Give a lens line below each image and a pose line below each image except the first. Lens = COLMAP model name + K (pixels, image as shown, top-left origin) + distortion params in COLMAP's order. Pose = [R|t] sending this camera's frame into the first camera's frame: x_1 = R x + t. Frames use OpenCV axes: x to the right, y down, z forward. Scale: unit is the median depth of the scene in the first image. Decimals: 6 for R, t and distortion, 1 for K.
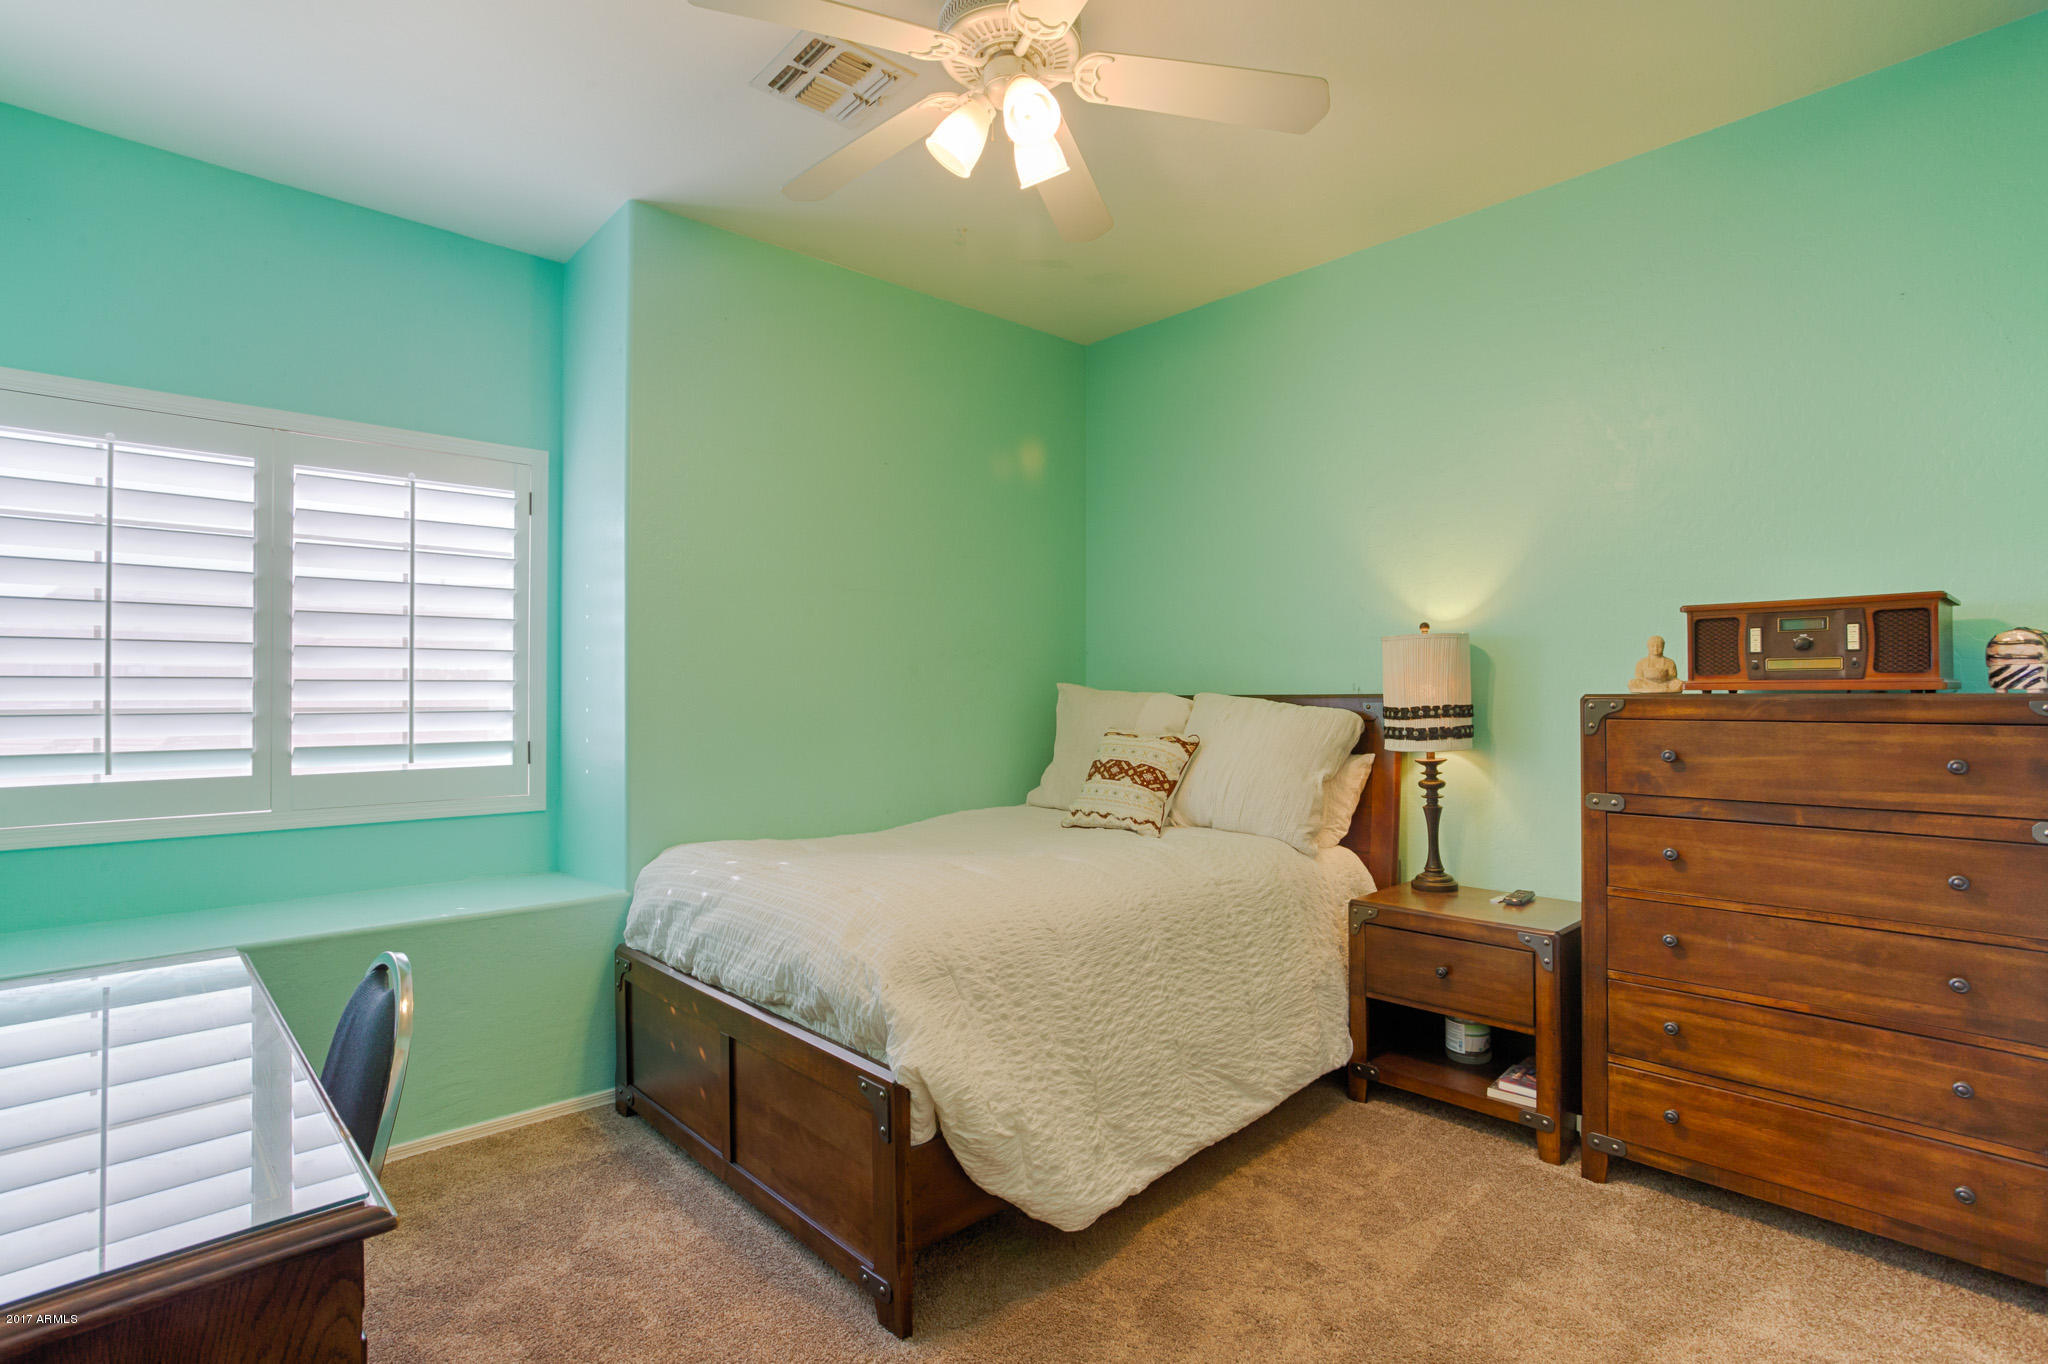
lens RADIAL K [[997.0, 0, 1024.0], [0, 997.0, 682.0], [0, 0, 1]] dist [-0.056464, 0.036933]
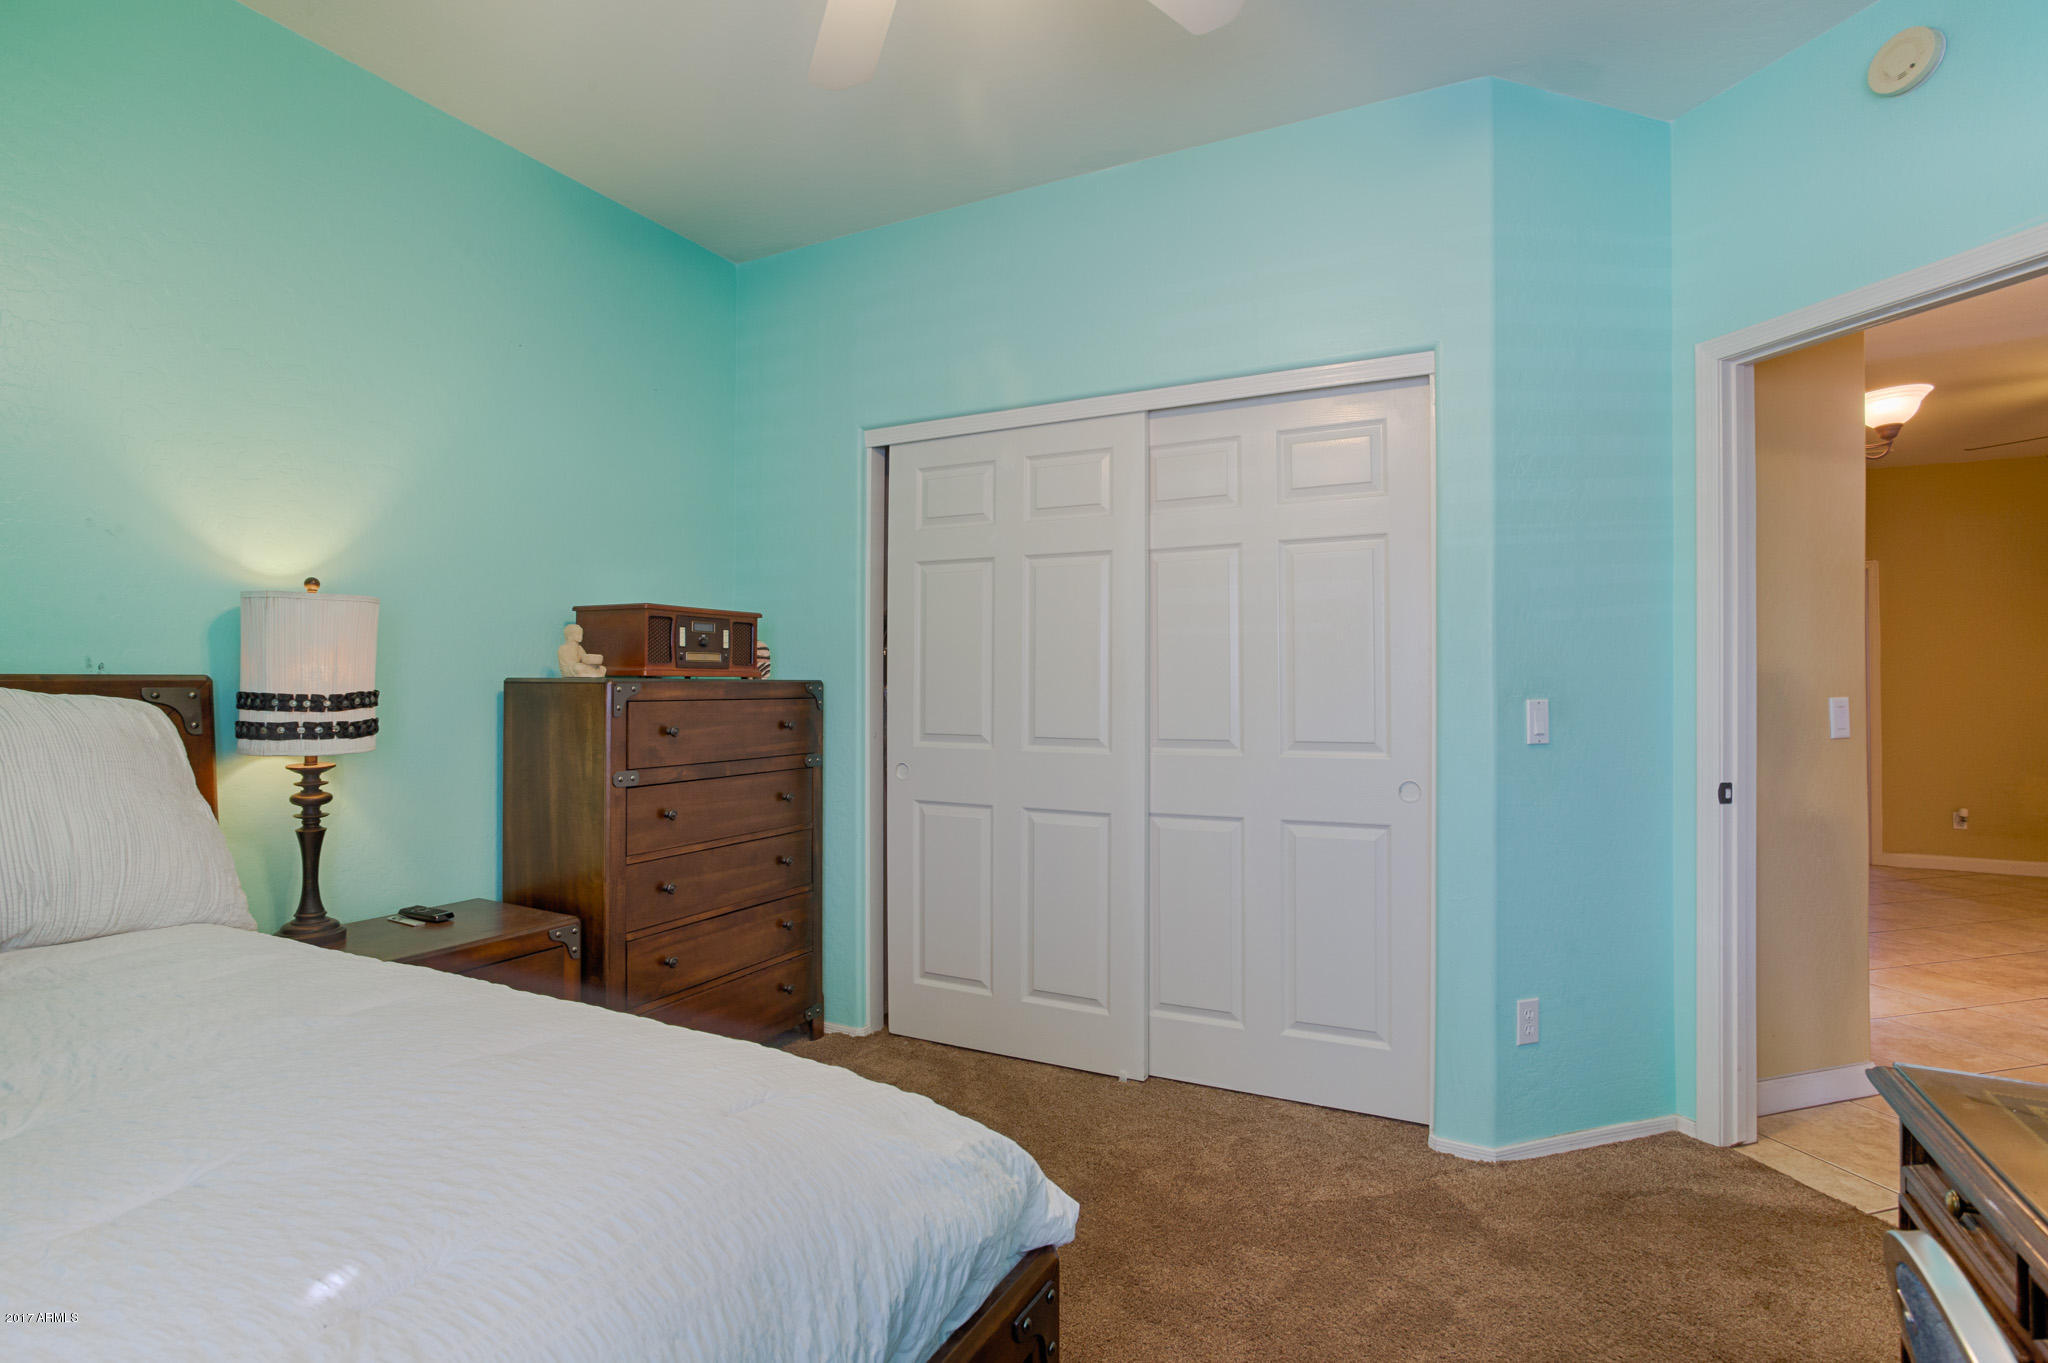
lens RADIAL K [[997.0, 0, 1024.0], [0, 997.0, 681.5], [0, 0, 1]] dist [-0.056464, 0.036933]
pose [[-0.343528, 0.009829, 0.939091, -0.593777], [-0.009625, 0.999856, -0.013986, 0.028324], [-0.939093, -0.013843, -0.343384, 1.001465]]
